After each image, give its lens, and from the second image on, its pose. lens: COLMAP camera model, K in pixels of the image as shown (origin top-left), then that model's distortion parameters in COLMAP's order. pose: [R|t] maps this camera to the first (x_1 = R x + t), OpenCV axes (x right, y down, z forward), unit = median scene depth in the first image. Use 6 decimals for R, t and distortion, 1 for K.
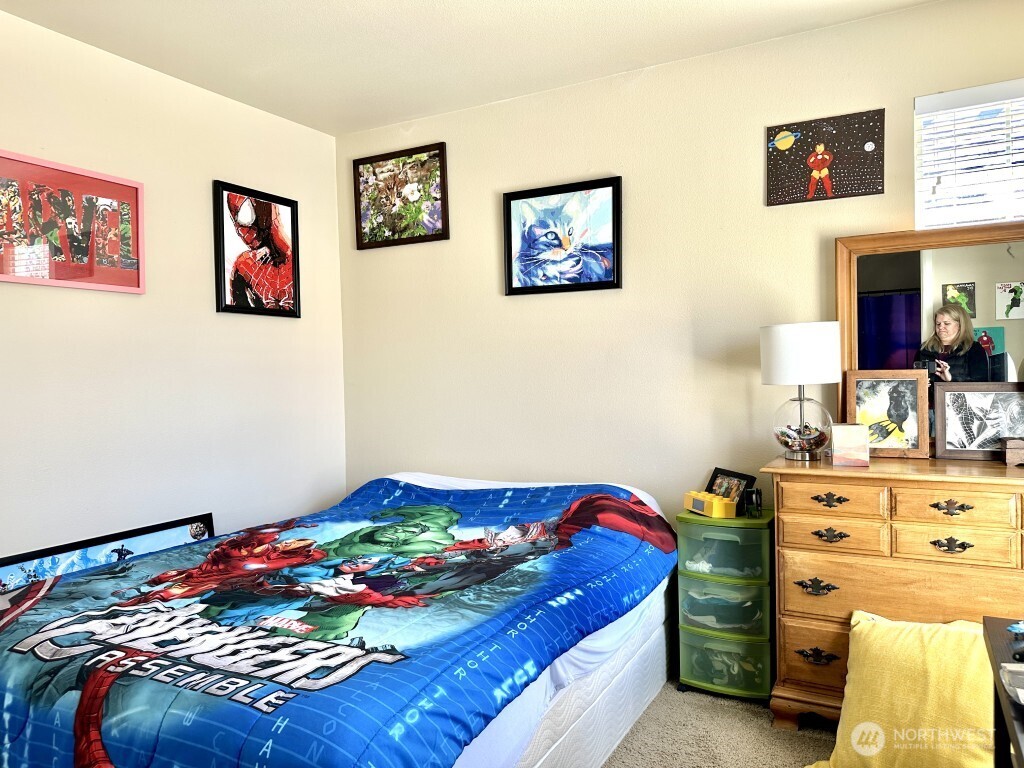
lens RADIAL K [[732.1, 0, 512.0], [0, 732.1, 384.0], [0, 0, 1]] dist [0.001476, -0.000820]
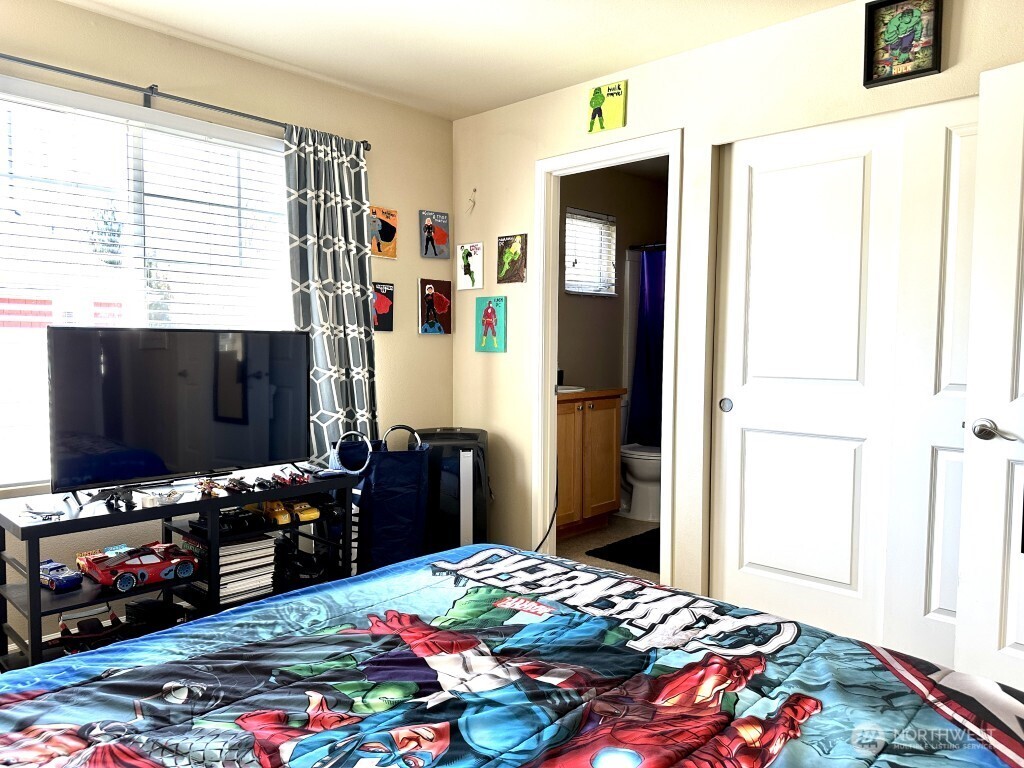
lens RADIAL K [[732.1, 0, 512.0], [0, 732.1, 384.0], [0, 0, 1]] dist [0.001476, -0.000820]
pose [[-0.967208, 0.001313, 0.253983, -0.570612], [0.018559, 0.997679, 0.065517, -0.019618], [-0.253308, 0.068082, -0.964987, 2.037632]]
